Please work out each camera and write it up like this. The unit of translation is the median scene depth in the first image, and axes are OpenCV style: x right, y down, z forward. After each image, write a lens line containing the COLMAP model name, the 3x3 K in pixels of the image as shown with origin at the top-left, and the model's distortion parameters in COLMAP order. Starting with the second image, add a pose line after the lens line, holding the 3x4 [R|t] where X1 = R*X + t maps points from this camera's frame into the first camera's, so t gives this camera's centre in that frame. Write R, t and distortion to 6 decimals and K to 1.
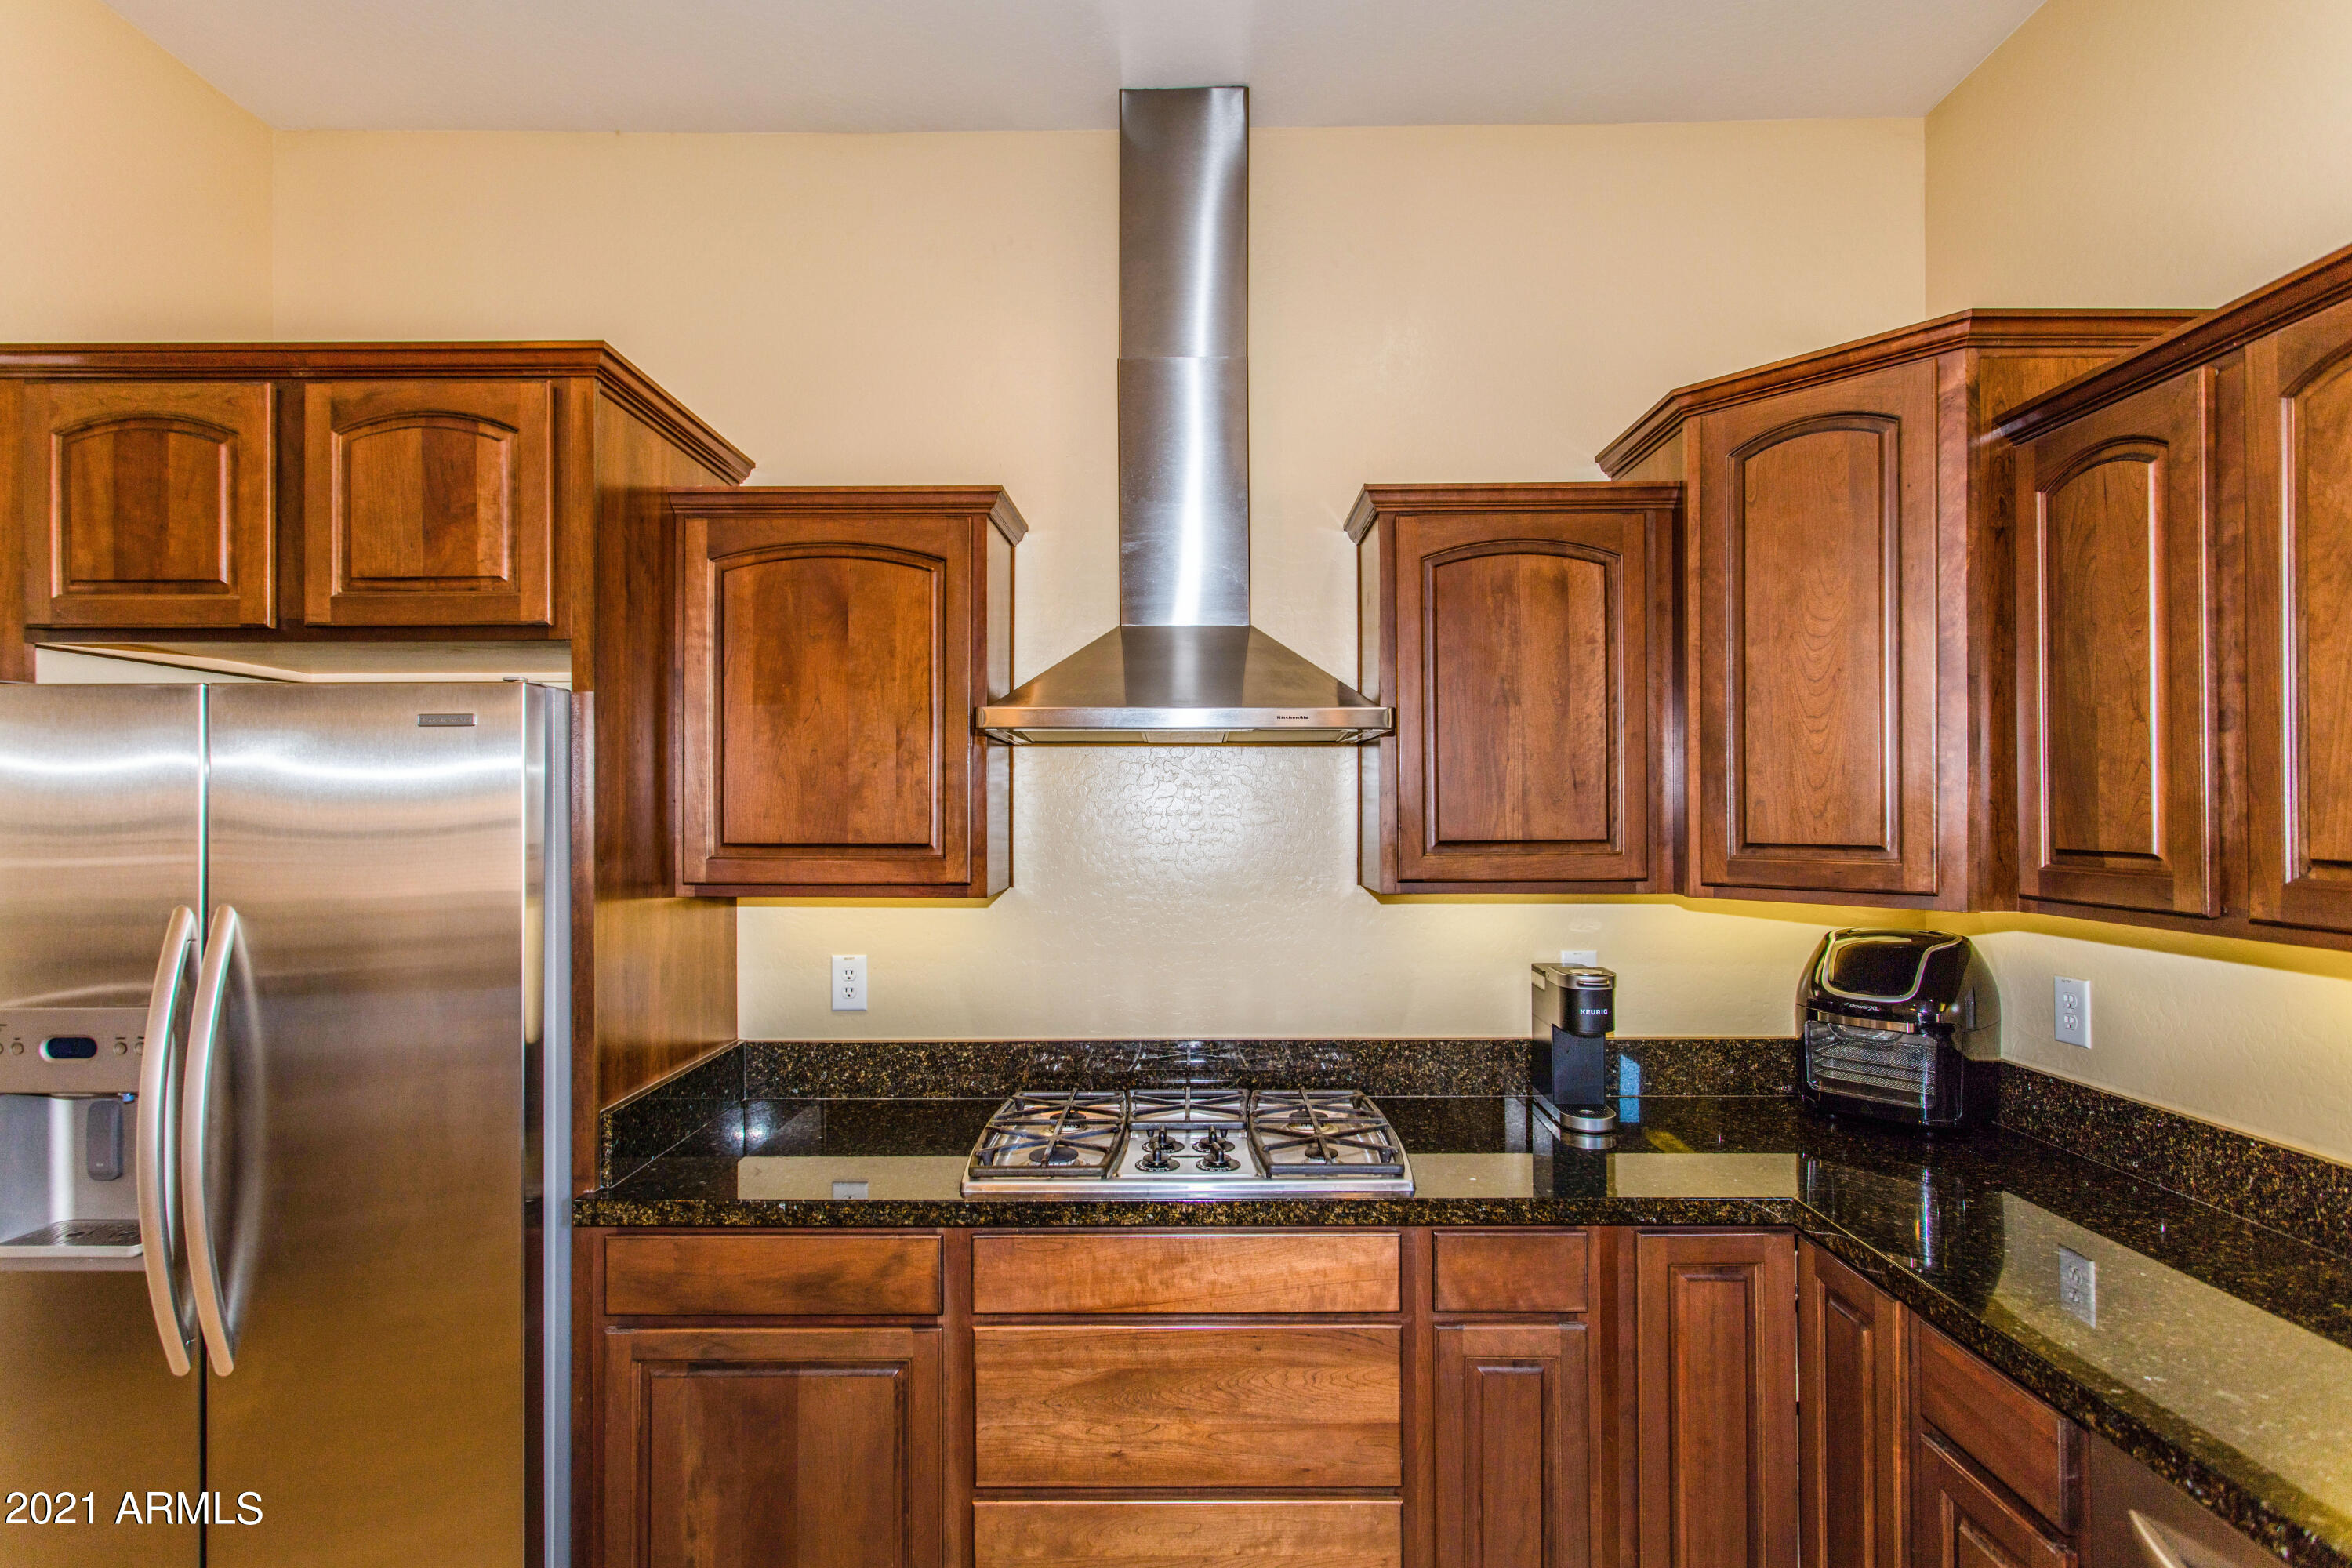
lens RADIAL K [[1122.3, 0, 1189.7], [0, 1122.3, 807.5], [0, 0, 1]] dist [0.000976, 0.001586]
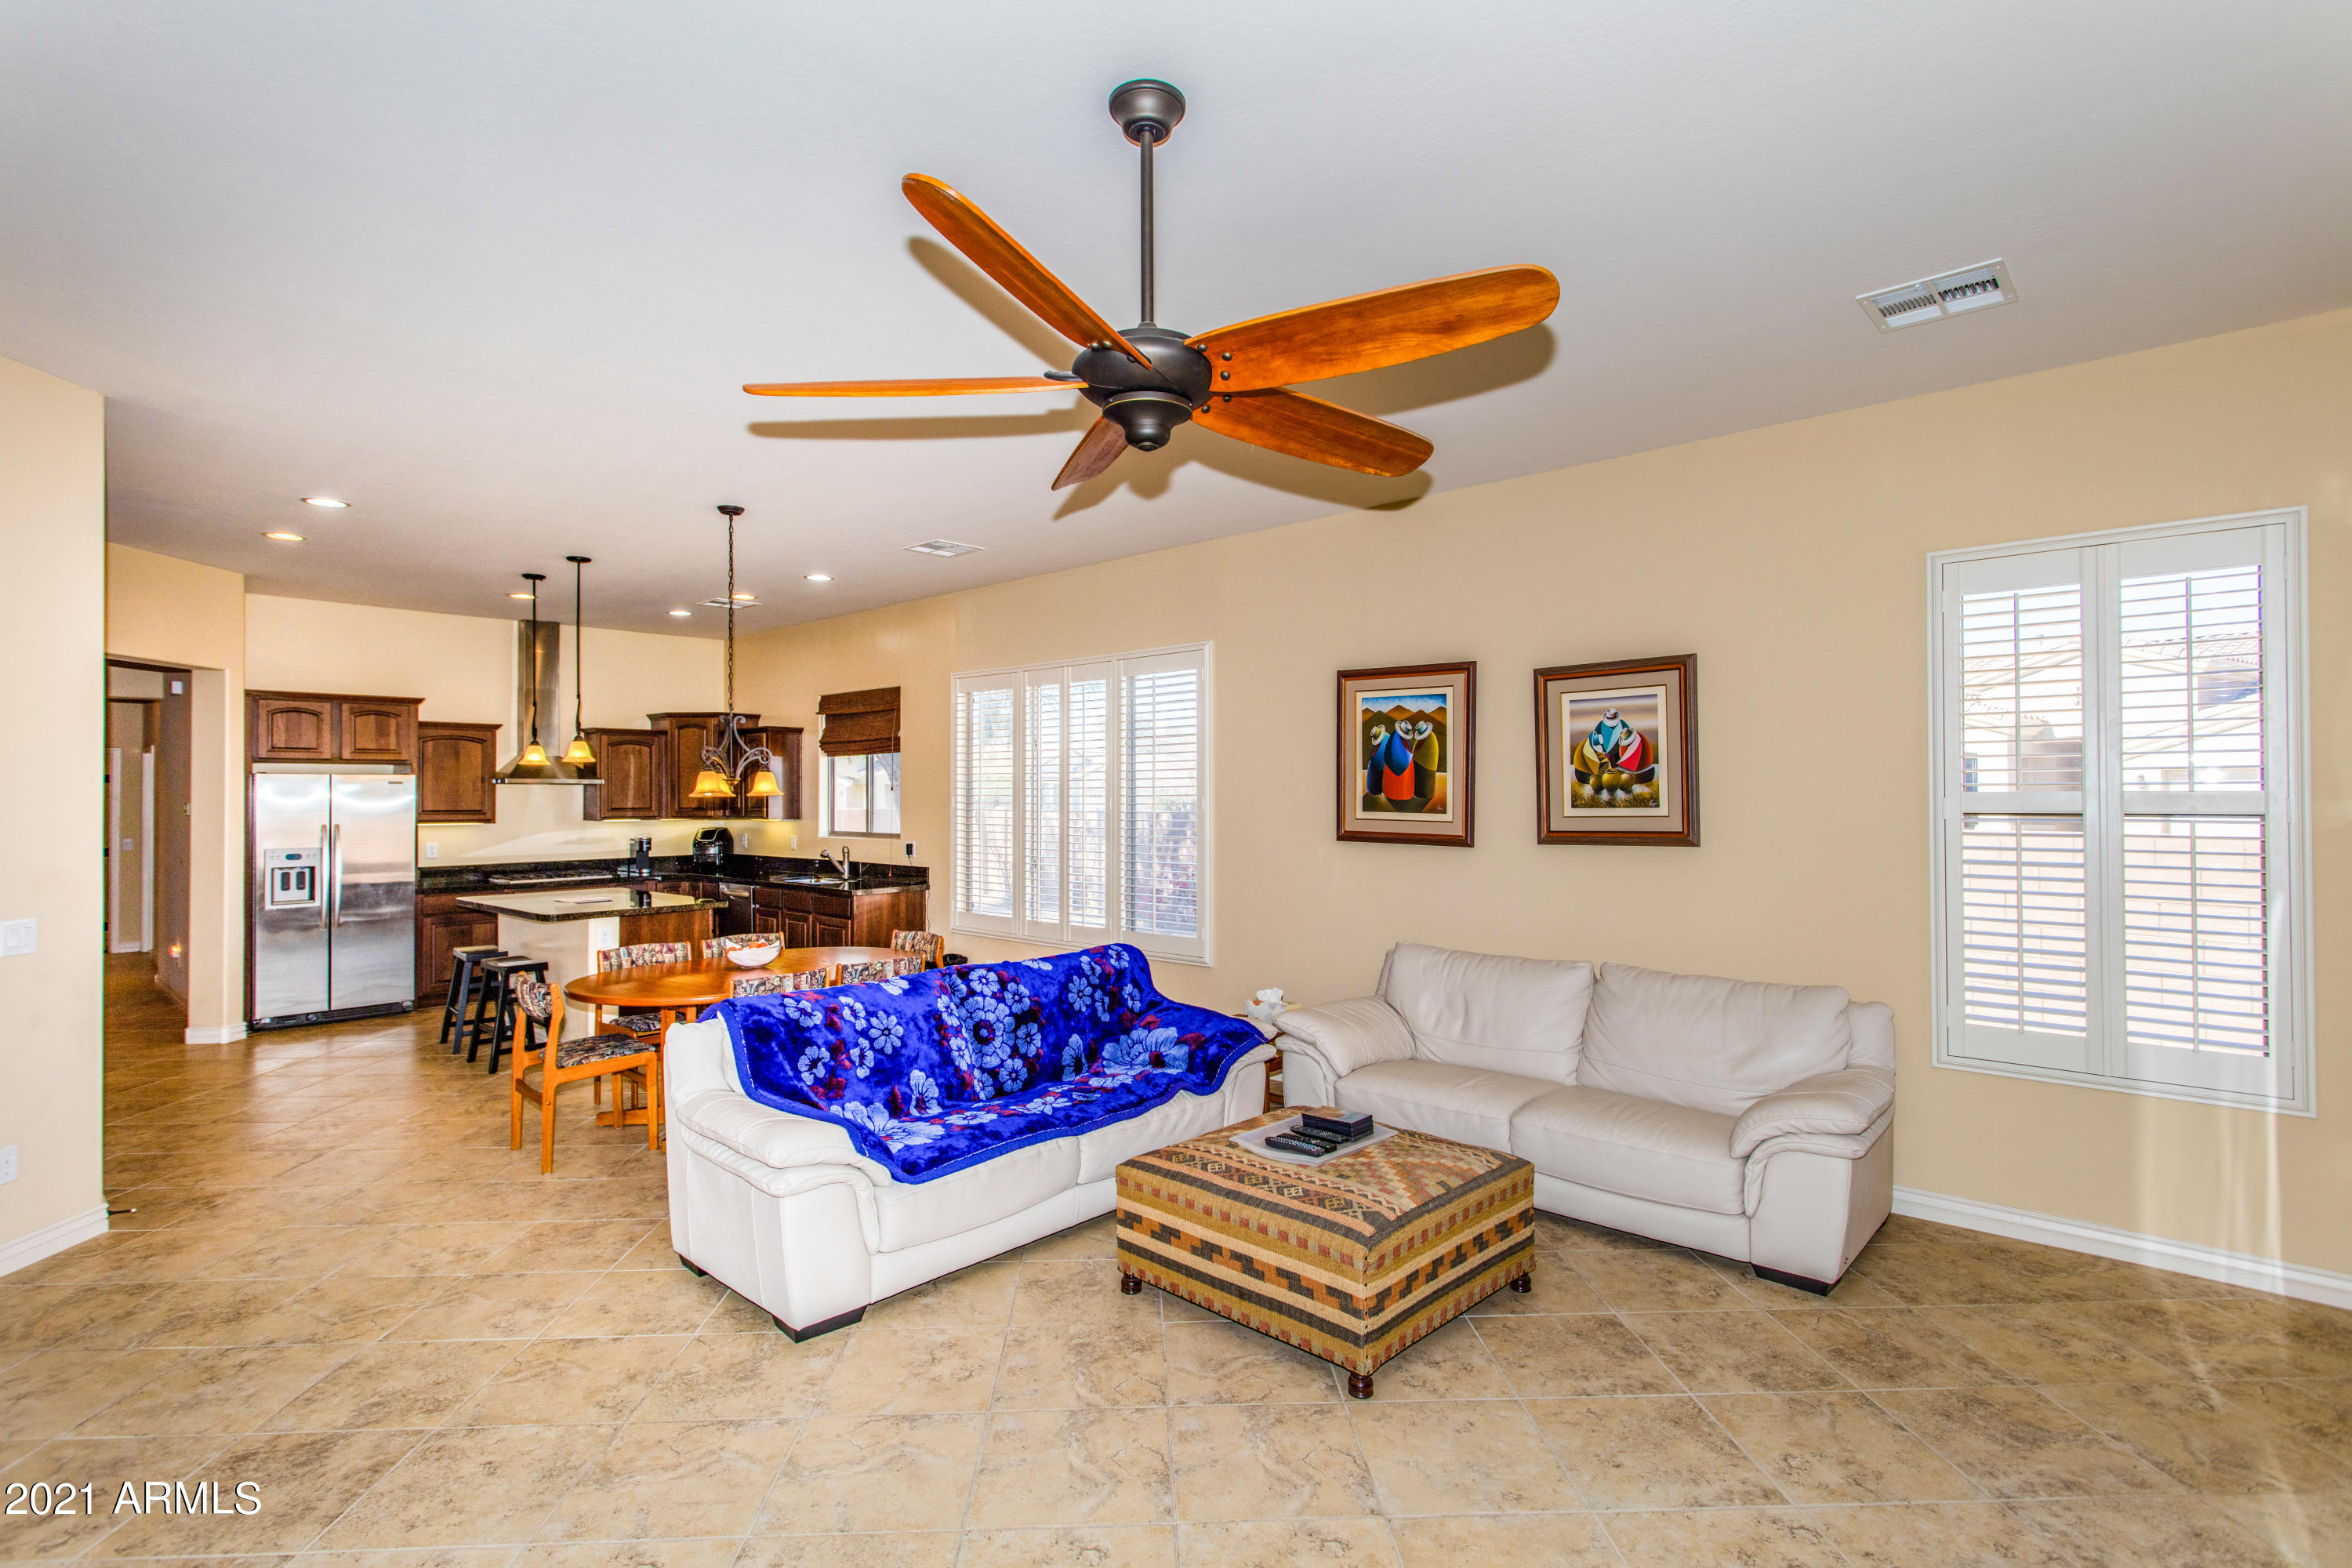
lens RADIAL K [[1122.3, 0, 1192.4], [0, 1122.3, 787.3], [0, 0, 1]] dist [0.000976, 0.001586]
pose [[0.658345, 0.005652, 0.752695, -1.631876], [0.000472, 0.999969, -0.007923, -0.017904], [-0.752716, 0.005571, 0.658321, -3.709001]]
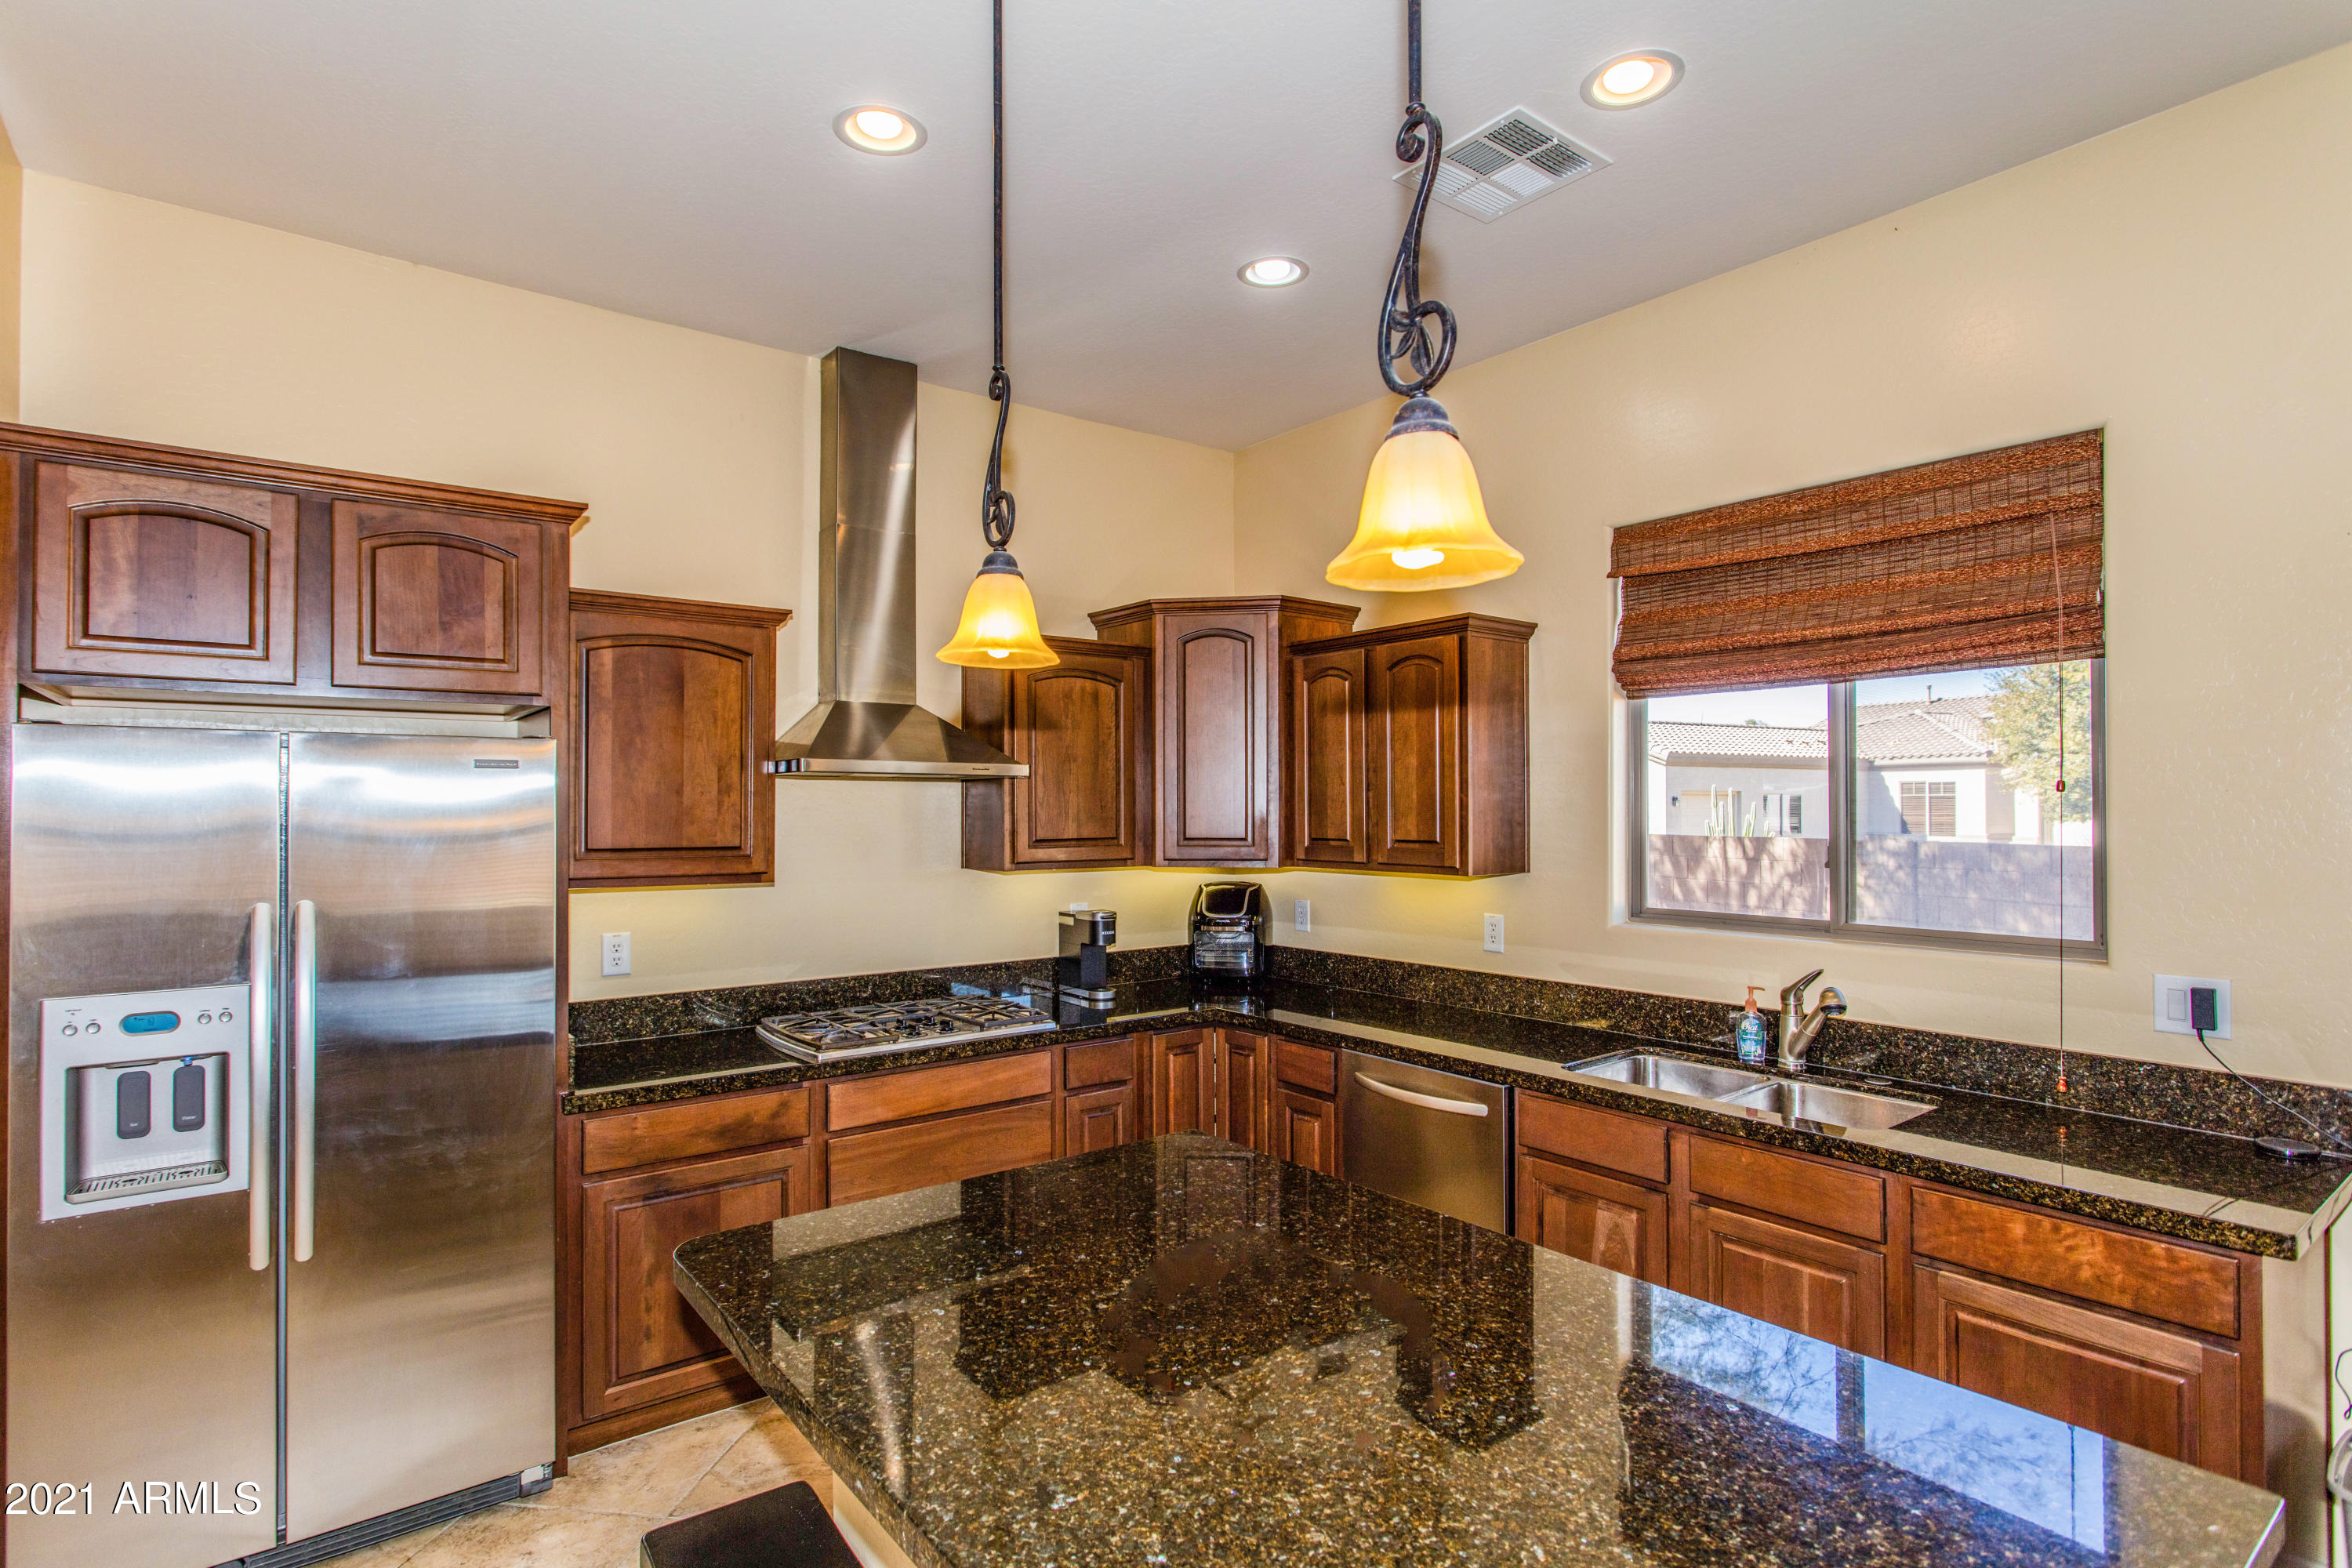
lens RADIAL K [[1218.5, 0, 1199.0], [0, 1218.5, 801.3], [0, 0, 1]] dist [0.004392, -0.002860]
pose [[0.775510, 0.004393, 0.631320, -0.784081], [-0.001526, 0.999986, -0.005085, -0.020402], [-0.631333, 0.002980, 0.775506, -0.629726]]
